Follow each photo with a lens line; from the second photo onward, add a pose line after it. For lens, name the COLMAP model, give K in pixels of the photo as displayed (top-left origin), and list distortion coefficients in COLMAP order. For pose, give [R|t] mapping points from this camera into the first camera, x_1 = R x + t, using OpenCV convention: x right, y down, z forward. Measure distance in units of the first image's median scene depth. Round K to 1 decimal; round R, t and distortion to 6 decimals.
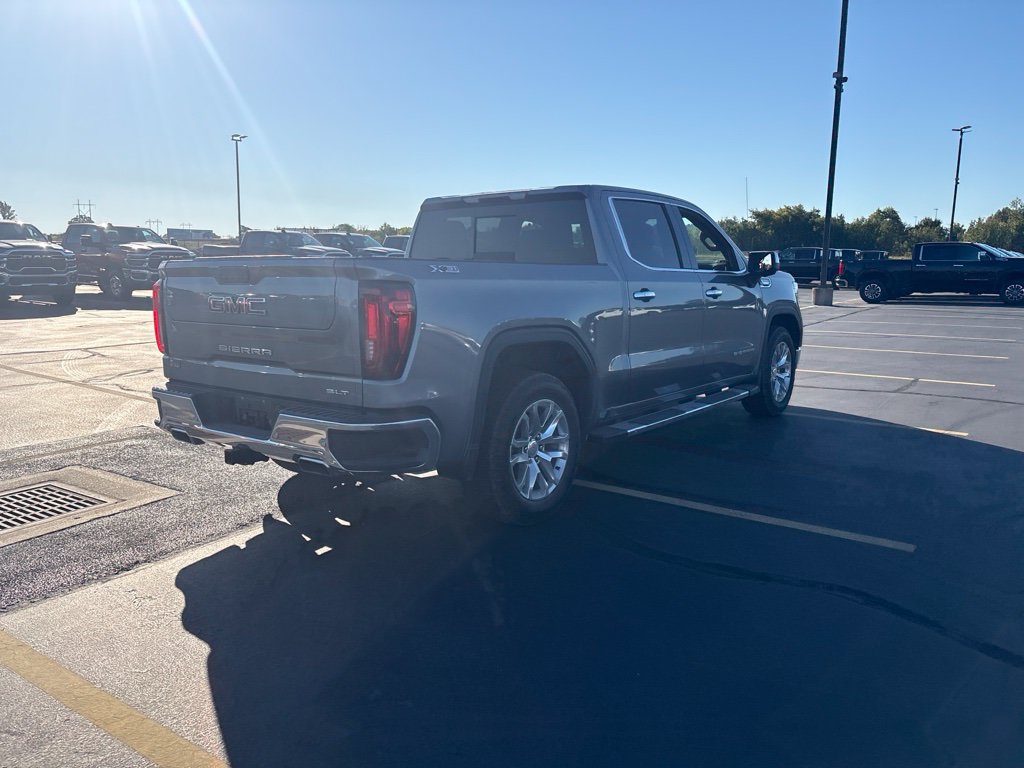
lens RADIAL K [[779.3, 0, 517.2], [0, 779.3, 374.3], [0, 0, 1]] dist [0.029643, -0.012077]
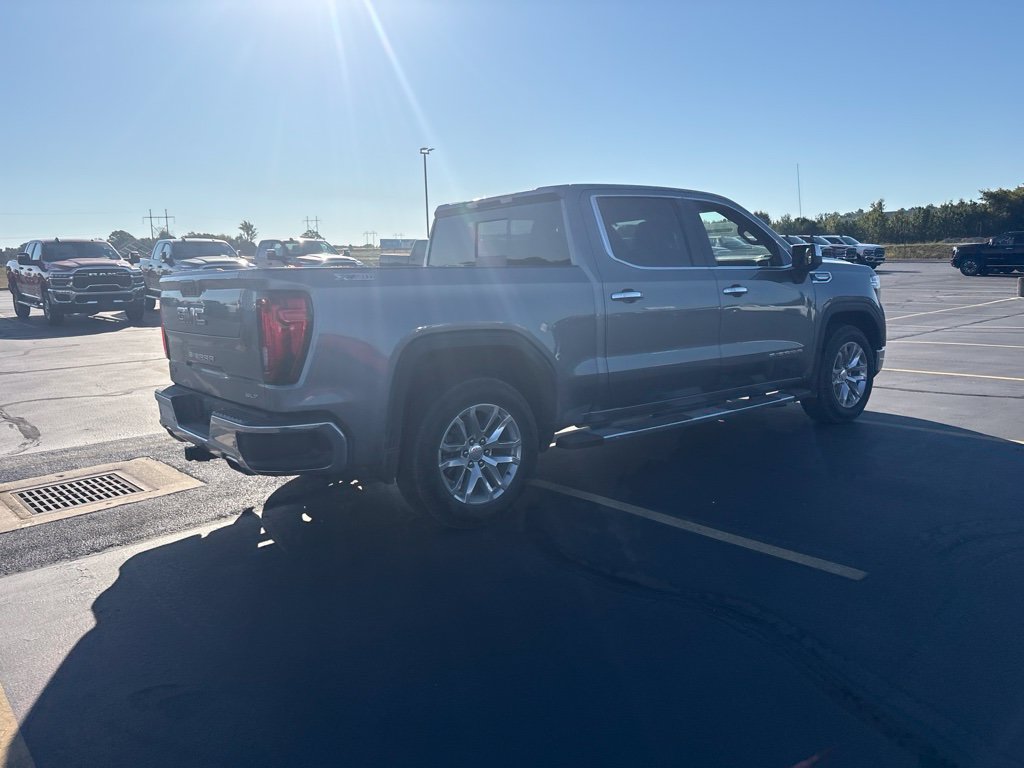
lens RADIAL K [[779.3, 0, 517.2], [0, 779.3, 374.3], [0, 0, 1]] dist [0.029643, -0.012077]
pose [[0.970829, 0.001537, -0.239768, 0.297351], [-0.001367, 0.999999, 0.000873, -0.006558], [0.239769, -0.000520, 0.970830, 0.038227]]
